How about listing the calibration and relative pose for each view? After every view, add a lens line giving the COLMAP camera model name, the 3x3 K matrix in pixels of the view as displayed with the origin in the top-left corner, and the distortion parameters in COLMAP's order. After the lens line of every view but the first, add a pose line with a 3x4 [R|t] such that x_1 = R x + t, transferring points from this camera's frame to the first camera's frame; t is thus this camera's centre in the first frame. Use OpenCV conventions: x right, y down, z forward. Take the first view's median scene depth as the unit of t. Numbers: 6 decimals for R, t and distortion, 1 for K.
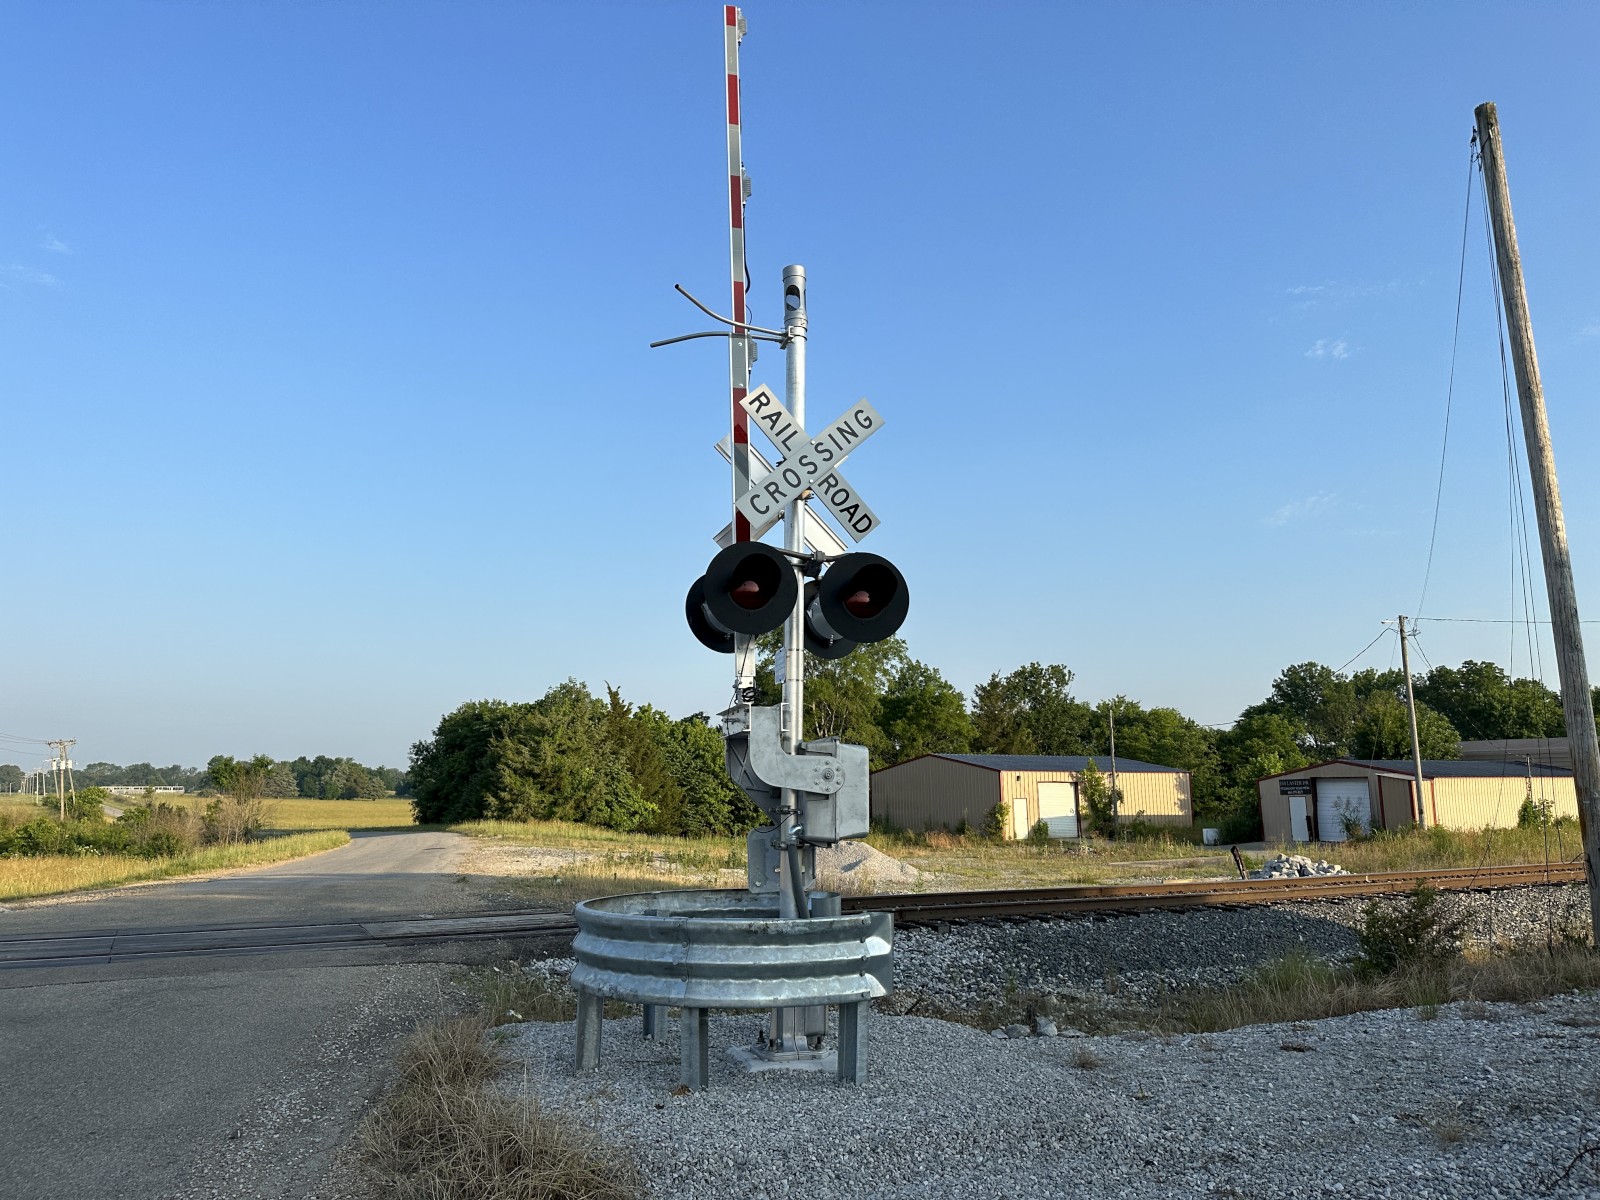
lens RADIAL K [[1092.9, 0, 794.2], [0, 1092.9, 592.1], [0, 0, 1]] dist [0.126293, -0.189810]
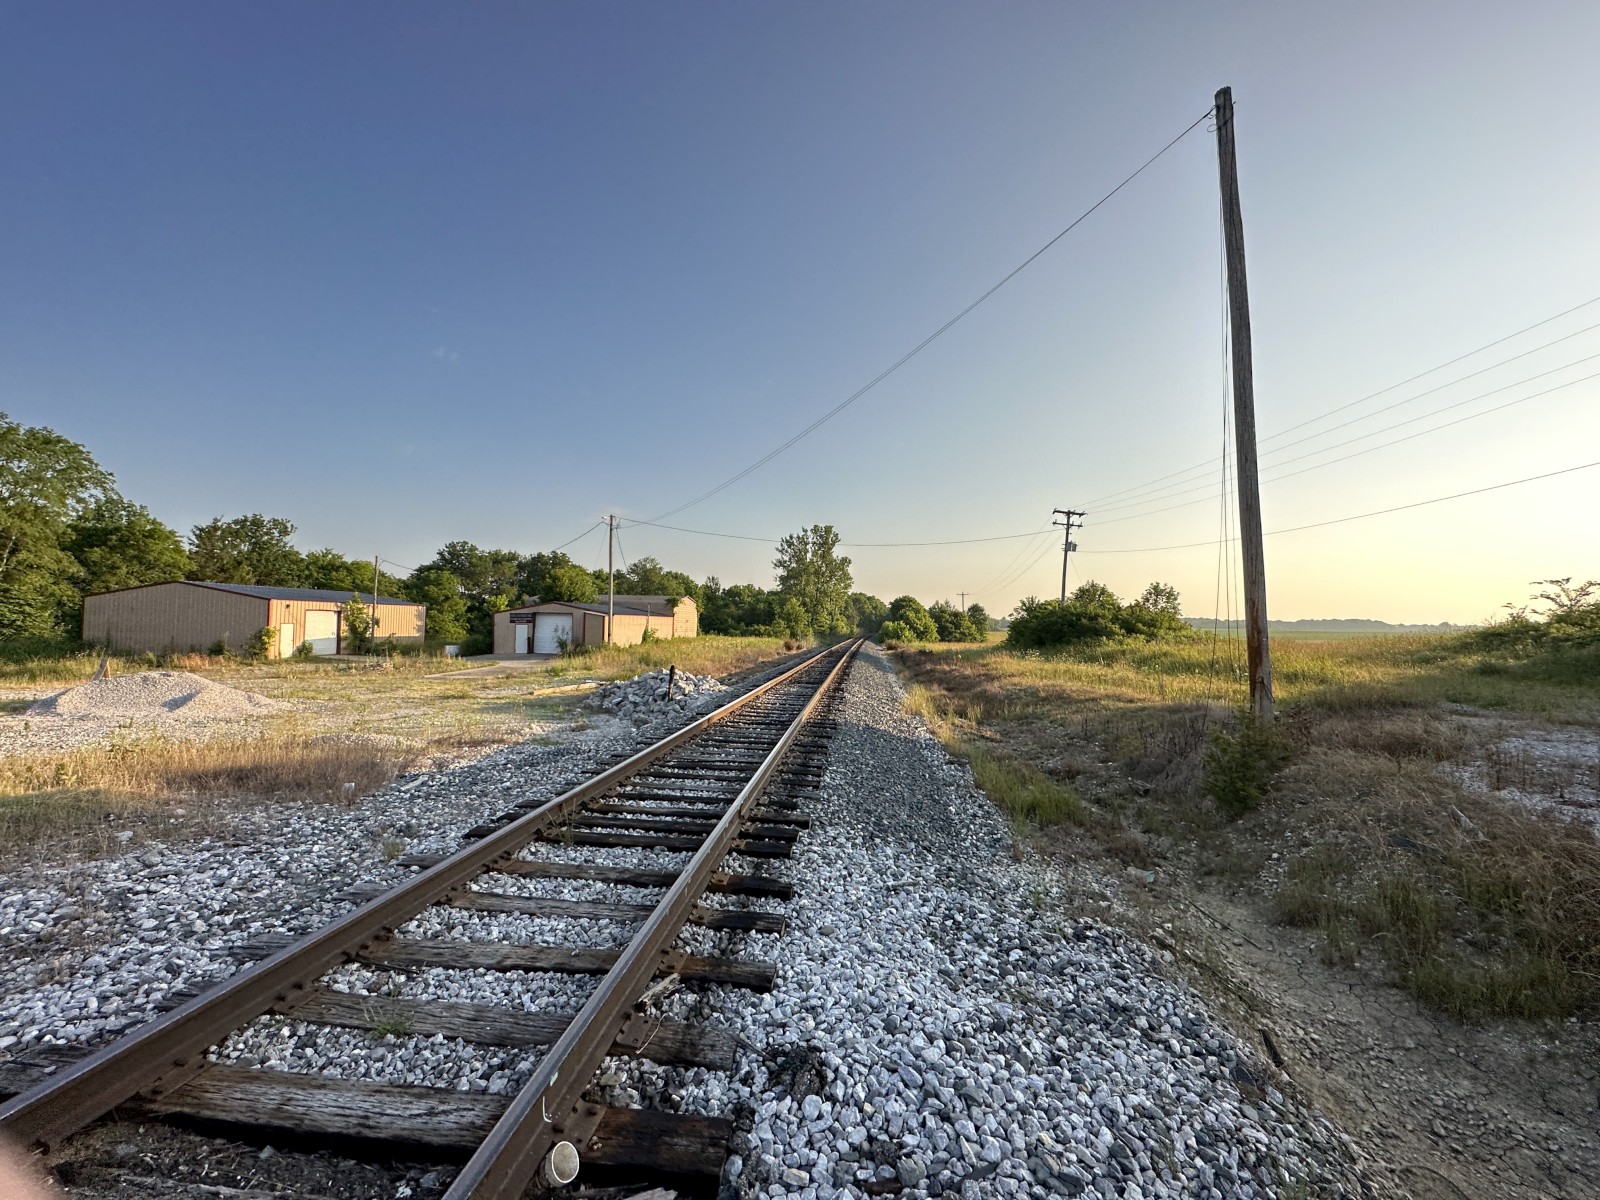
lens RADIAL K [[644.1, 0, 806.8], [0, 644.1, 599.6], [0, 0, 1]] dist [-0.000992, 0.002969]
pose [[0.567718, 0.048861, 0.821772, -0.035461], [-0.166244, 0.984475, 0.056315, 0.027495], [-0.806262, -0.168586, 0.567028, 0.147024]]
